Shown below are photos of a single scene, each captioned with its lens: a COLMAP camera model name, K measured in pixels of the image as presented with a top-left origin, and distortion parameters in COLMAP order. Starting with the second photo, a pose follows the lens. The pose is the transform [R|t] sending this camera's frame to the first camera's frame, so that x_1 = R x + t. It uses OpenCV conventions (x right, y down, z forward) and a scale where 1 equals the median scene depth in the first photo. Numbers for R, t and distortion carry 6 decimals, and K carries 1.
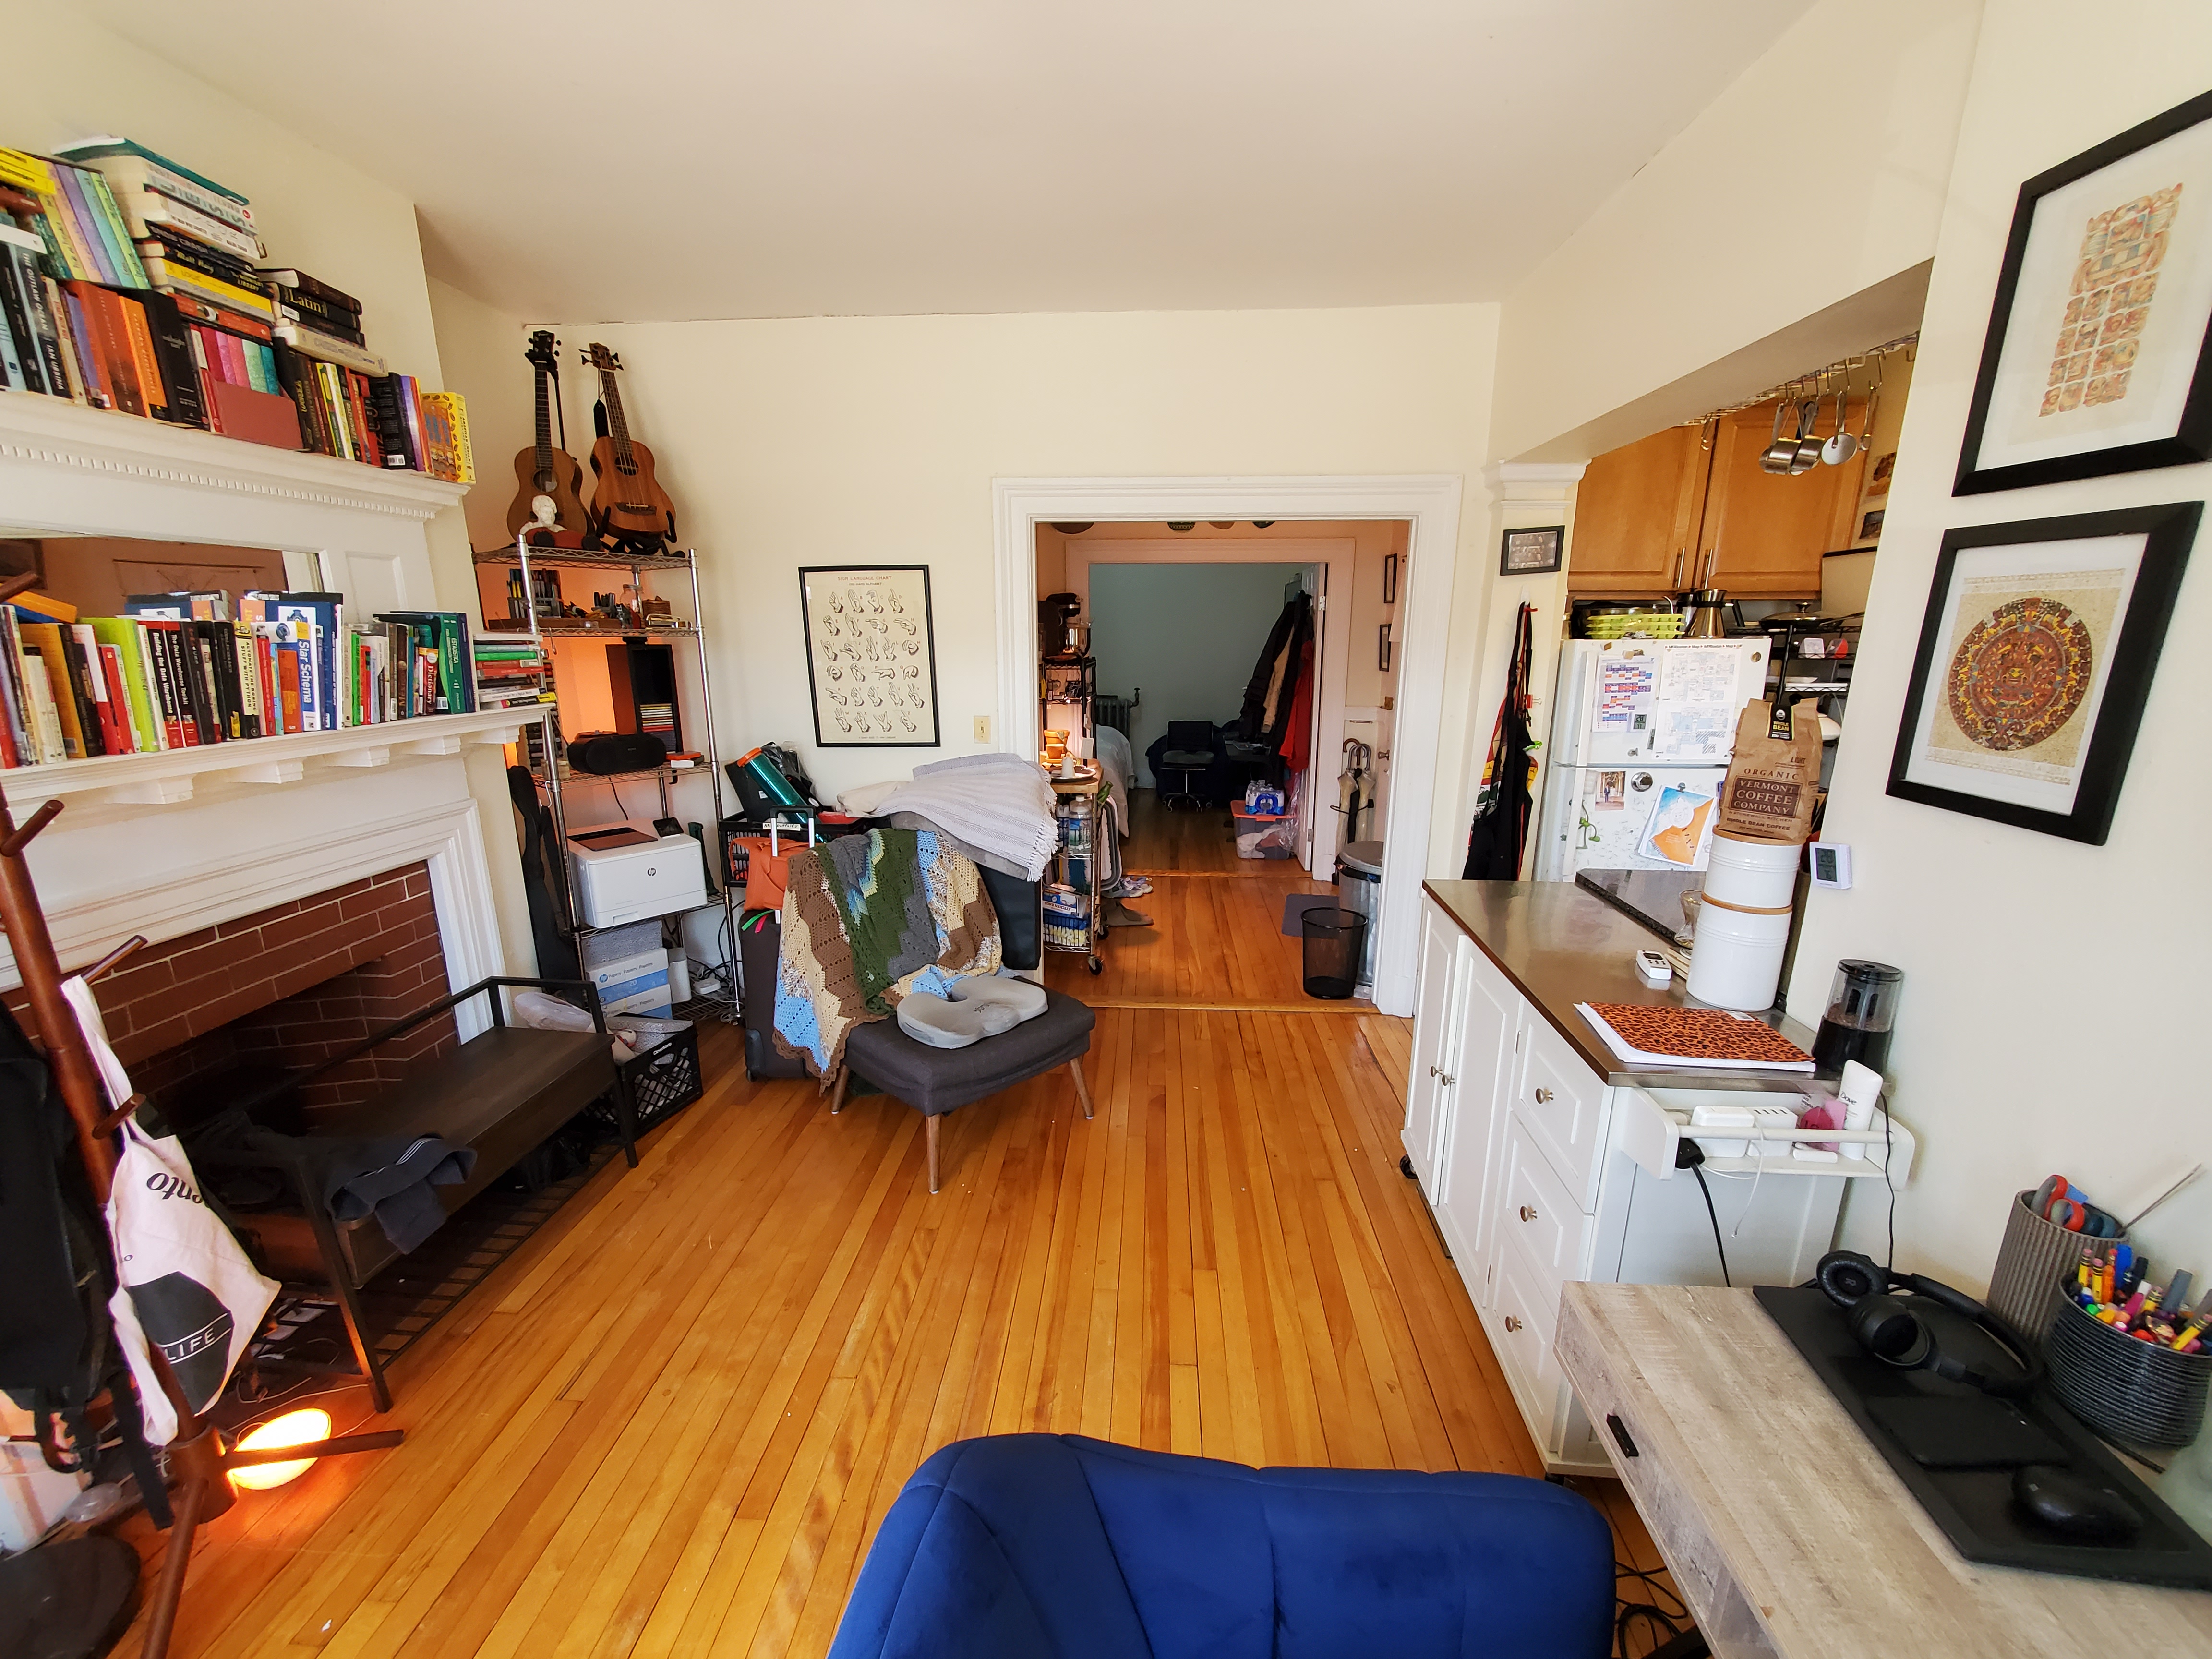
lens RADIAL K [[878.1, 0, 1115.7], [0, 878.1, 848.8], [0, 0, 1]] dist [0.001615, -0.001335]
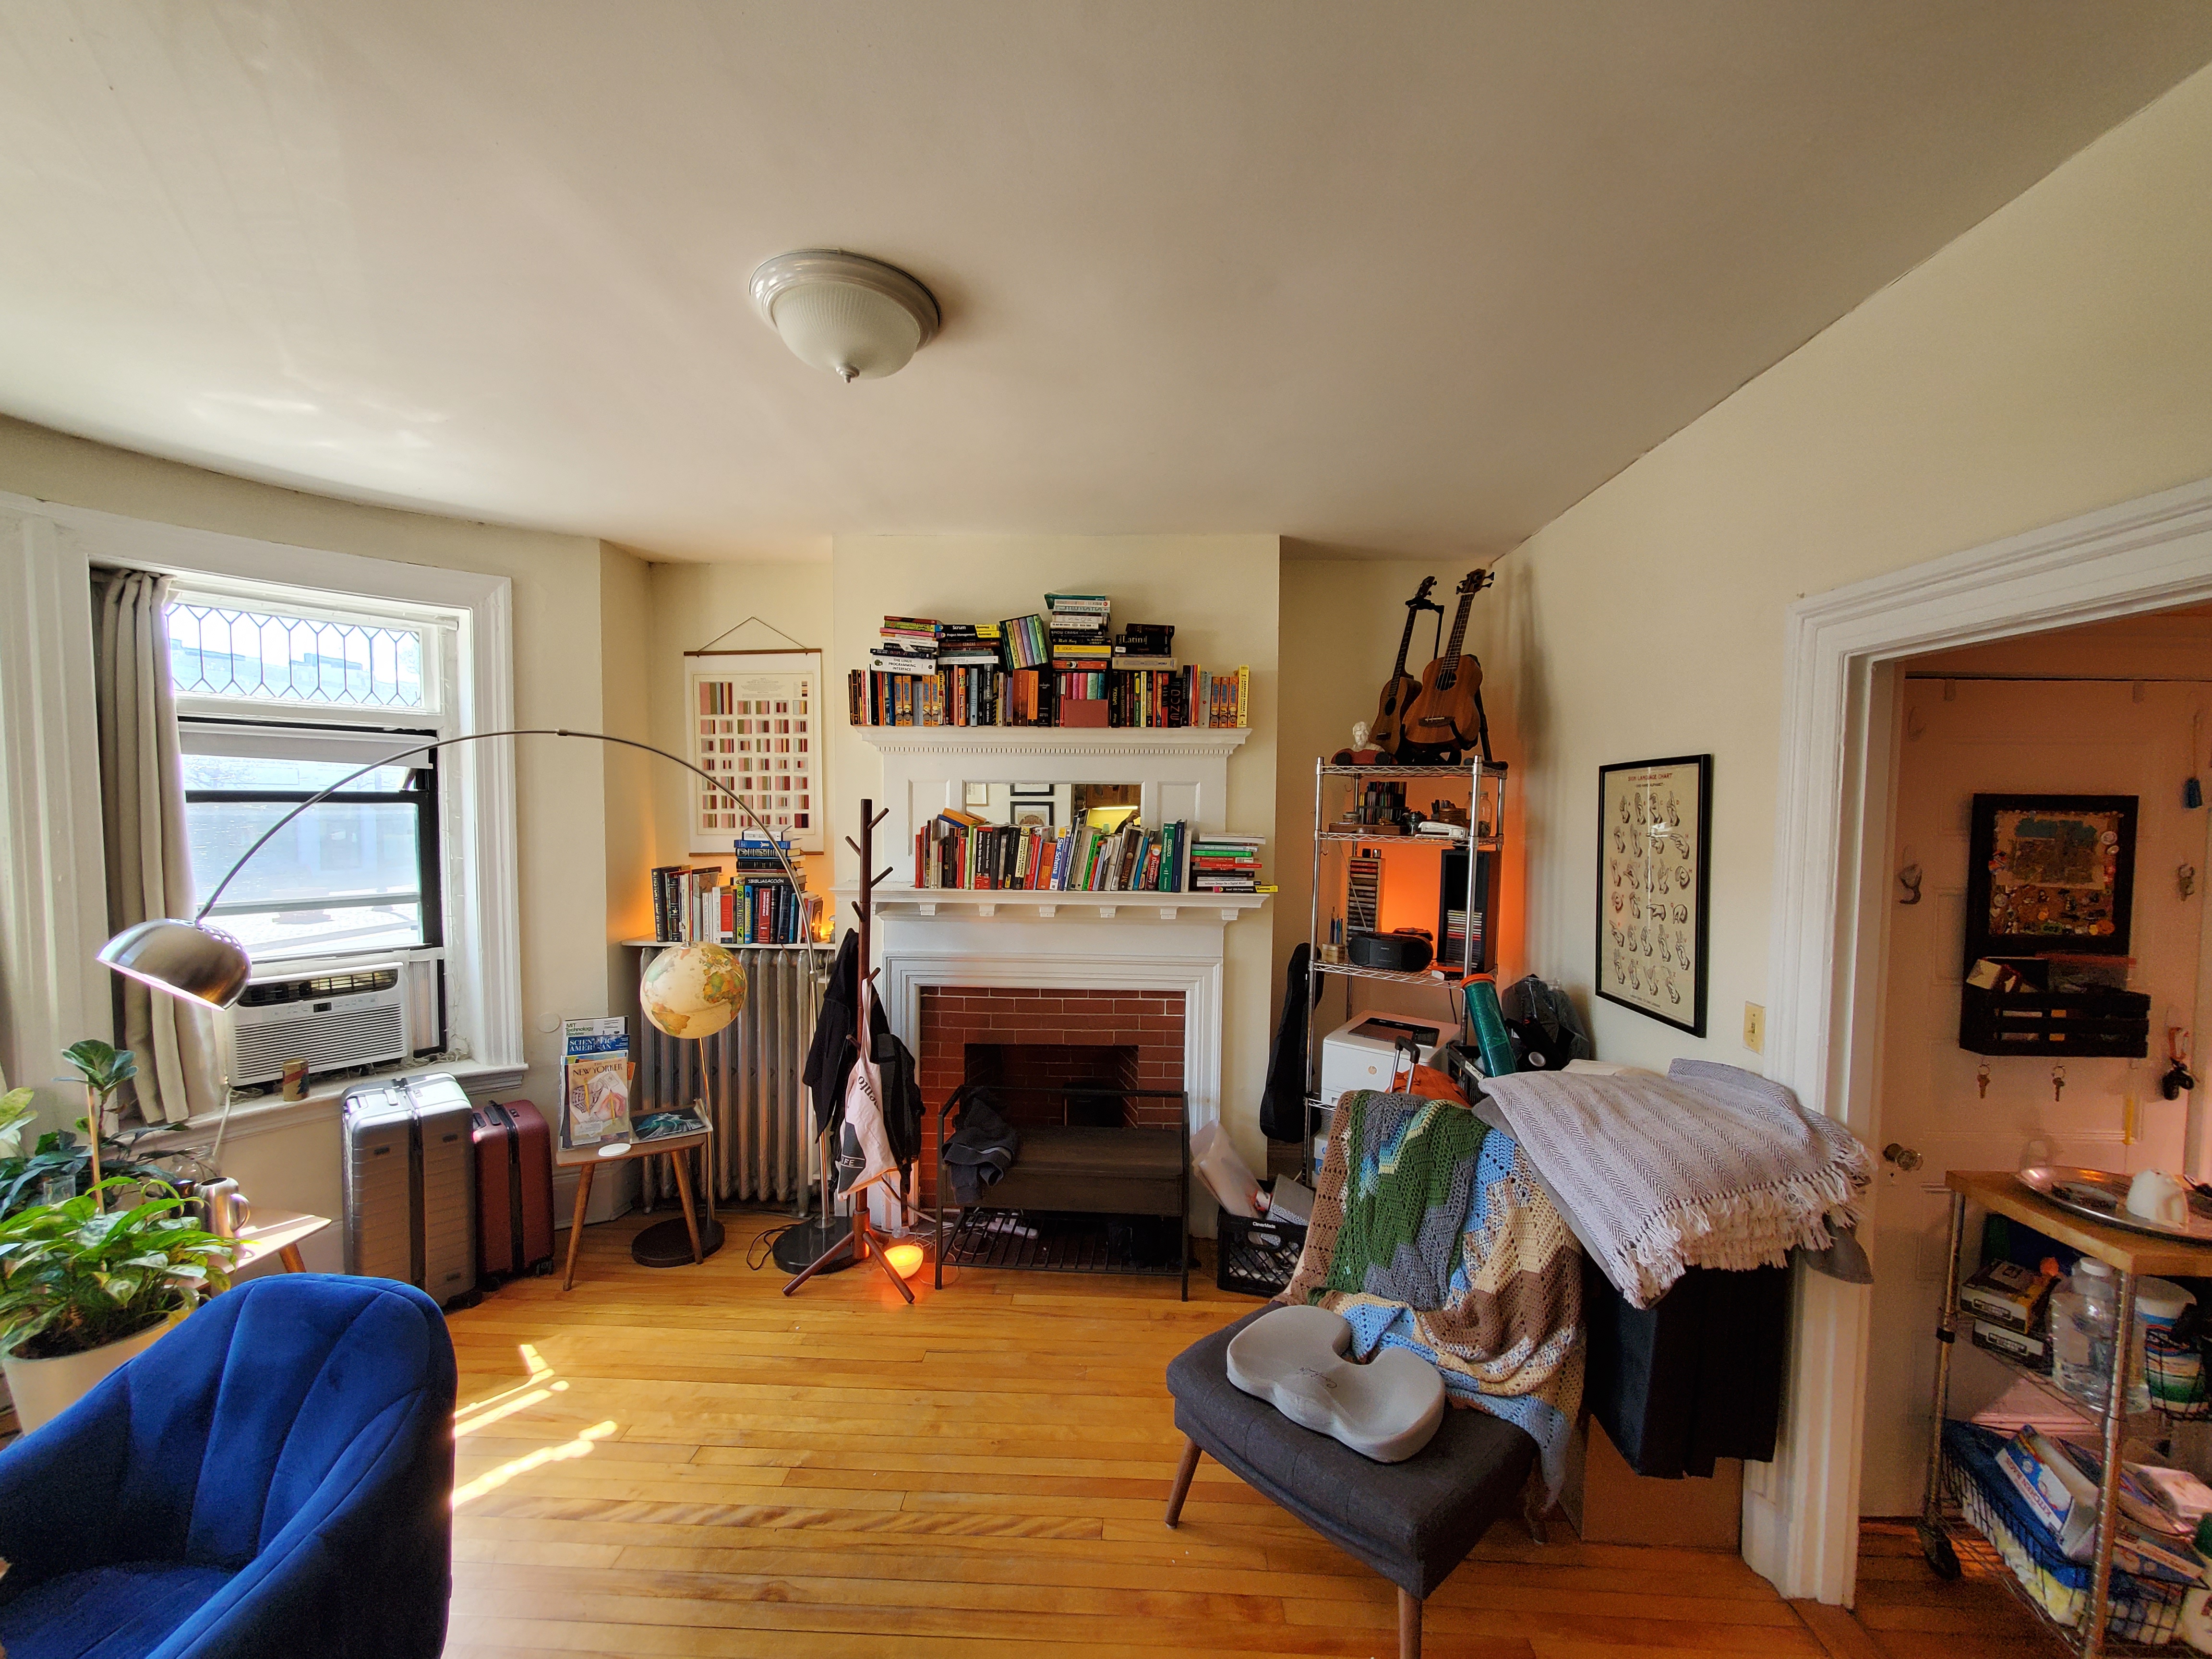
lens RADIAL K [[878.1, 0, 1104.3], [0, 878.1, 847.4], [0, 0, 1]] dist [0.001615, -0.001335]
pose [[0.005167, 0.050968, -0.998687, 0.492028], [-0.253839, 0.966055, 0.047989, -0.203978], [0.967233, 0.253258, 0.017929, 0.667189]]
